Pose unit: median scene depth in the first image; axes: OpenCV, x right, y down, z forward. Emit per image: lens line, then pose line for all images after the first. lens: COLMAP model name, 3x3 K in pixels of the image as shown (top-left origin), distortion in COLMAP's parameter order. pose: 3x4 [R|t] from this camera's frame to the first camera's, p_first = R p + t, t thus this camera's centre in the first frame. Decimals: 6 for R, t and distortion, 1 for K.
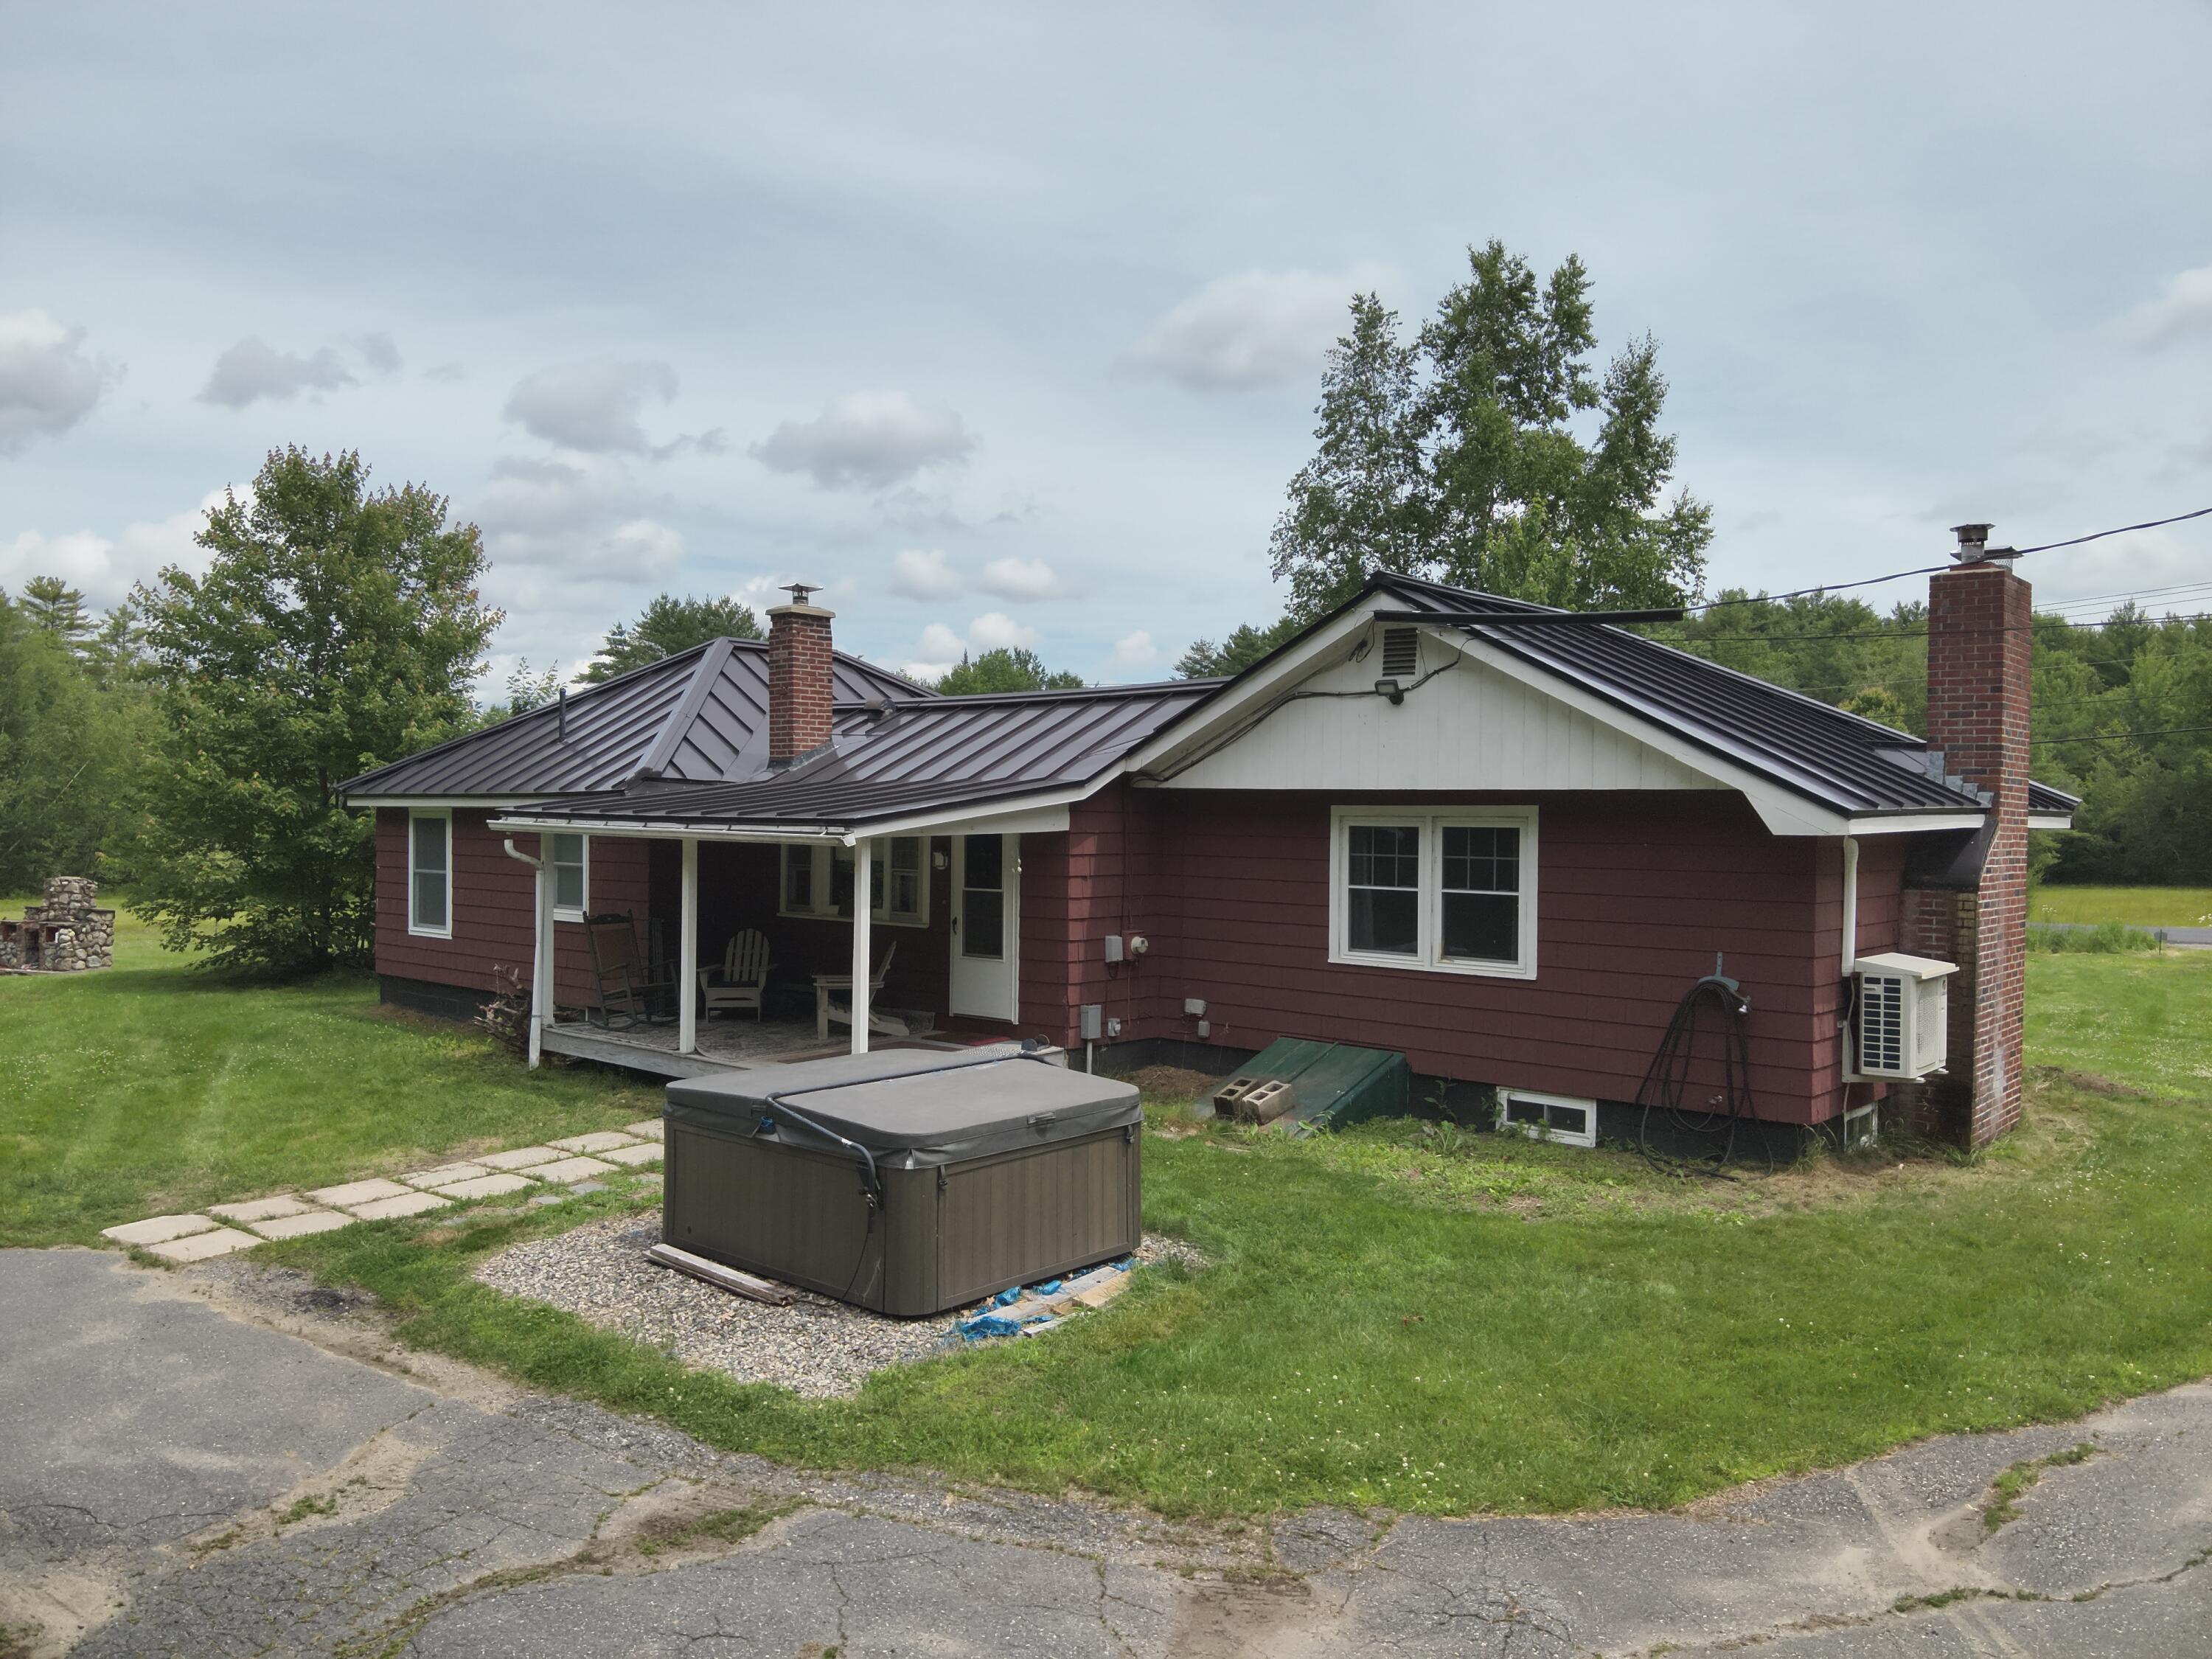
lens RADIAL K [[1619.0, 0, 1108.4], [0, 1619.0, 832.5], [0, 0, 1]] dist [0.099105, -0.197697]
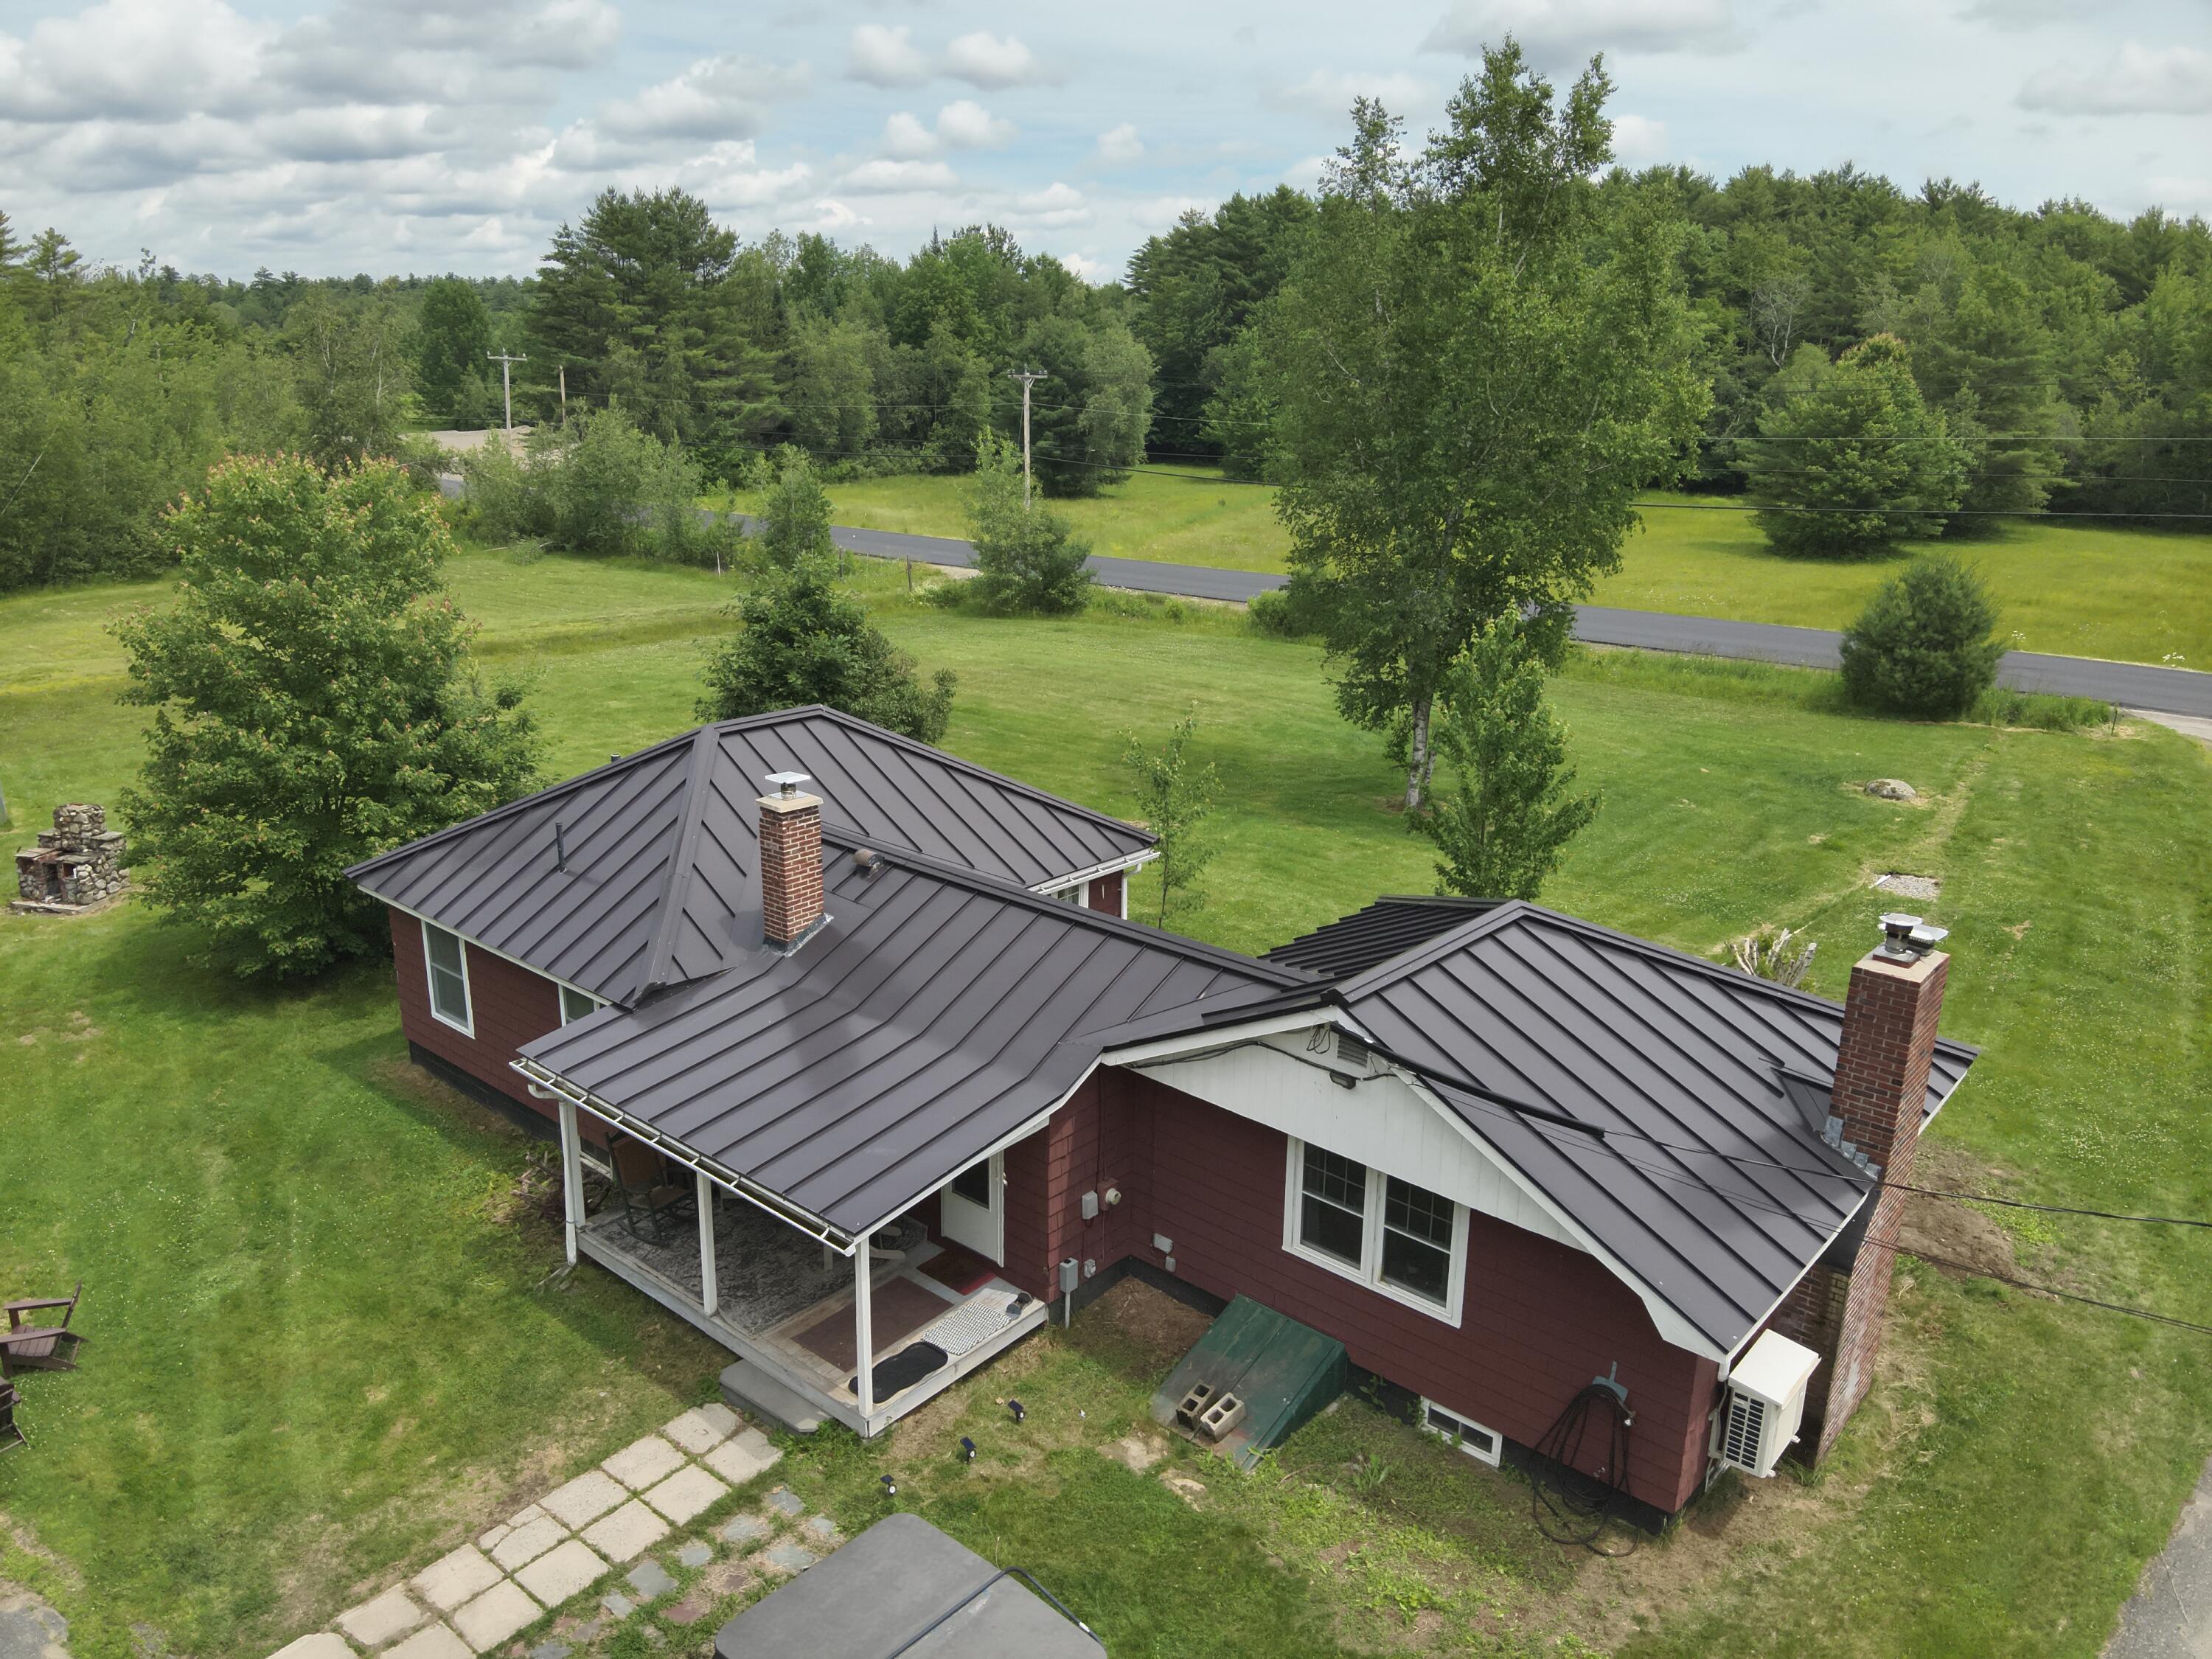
lens RADIAL K [[1601.2, 0, 1110.2], [0, 1601.2, 939.6], [0, 0, 1]] dist [0.049550, -0.113185]
pose [[0.999914, 0.001225, 0.013024, 0.002770], [-0.004887, 0.958488, 0.285093, -0.431691], [-0.012134, -0.285132, 0.958411, 0.002580]]
